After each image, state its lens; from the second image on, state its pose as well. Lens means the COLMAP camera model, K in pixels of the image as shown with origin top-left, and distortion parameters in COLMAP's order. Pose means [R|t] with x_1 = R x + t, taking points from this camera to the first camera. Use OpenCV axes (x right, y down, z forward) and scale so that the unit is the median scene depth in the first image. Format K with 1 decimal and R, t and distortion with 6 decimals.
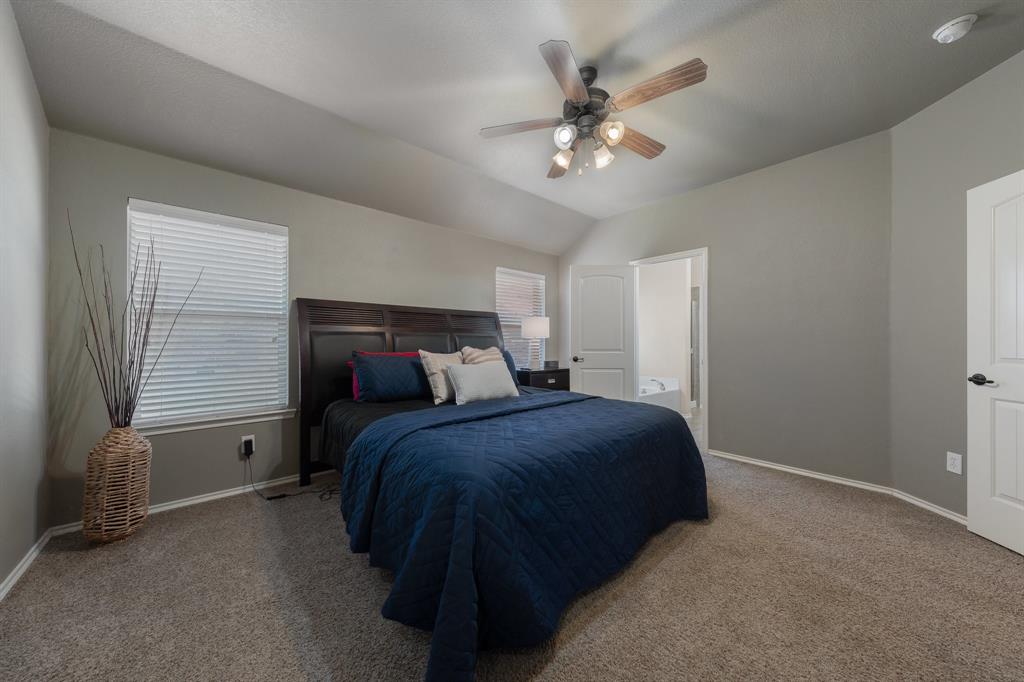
lens RADIAL K [[347.3, 0, 511.6], [0, 347.3, 342.6], [0, 0, 1]] dist [0.000711, -0.000001]
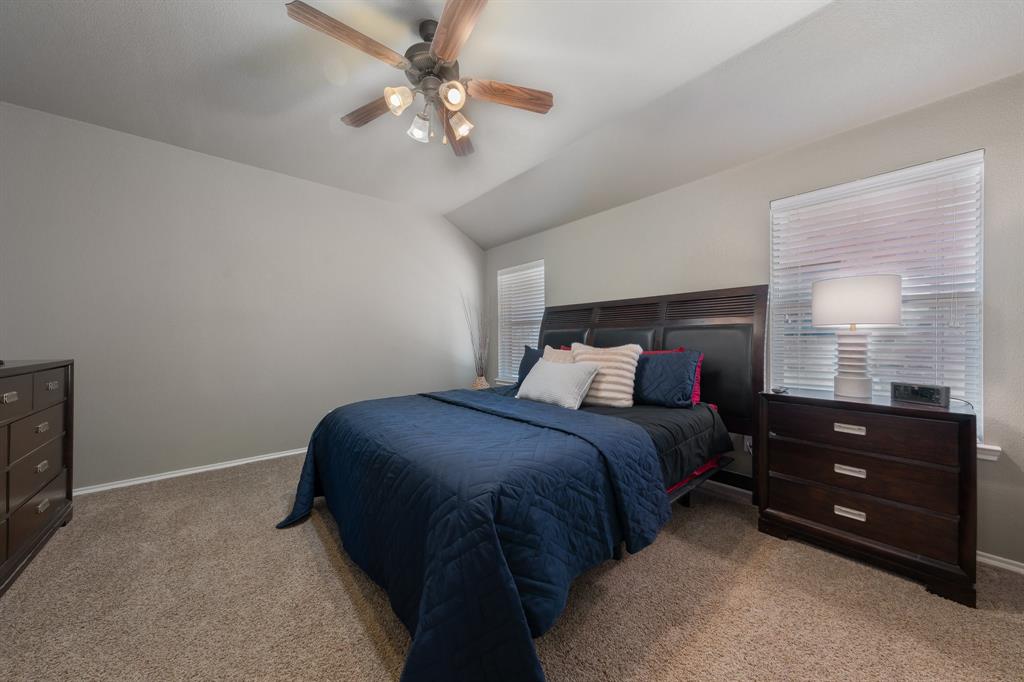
lens RADIAL K [[347.3, 0, 511.7], [0, 347.3, 340.3], [0, 0, 1]] dist [0.000711, -0.000001]
pose [[-0.029853, 0.008922, -0.999514, 0.779085], [0.011297, 0.999899, 0.008588, -0.006652], [0.999490, -0.011035, -0.029951, 0.878178]]
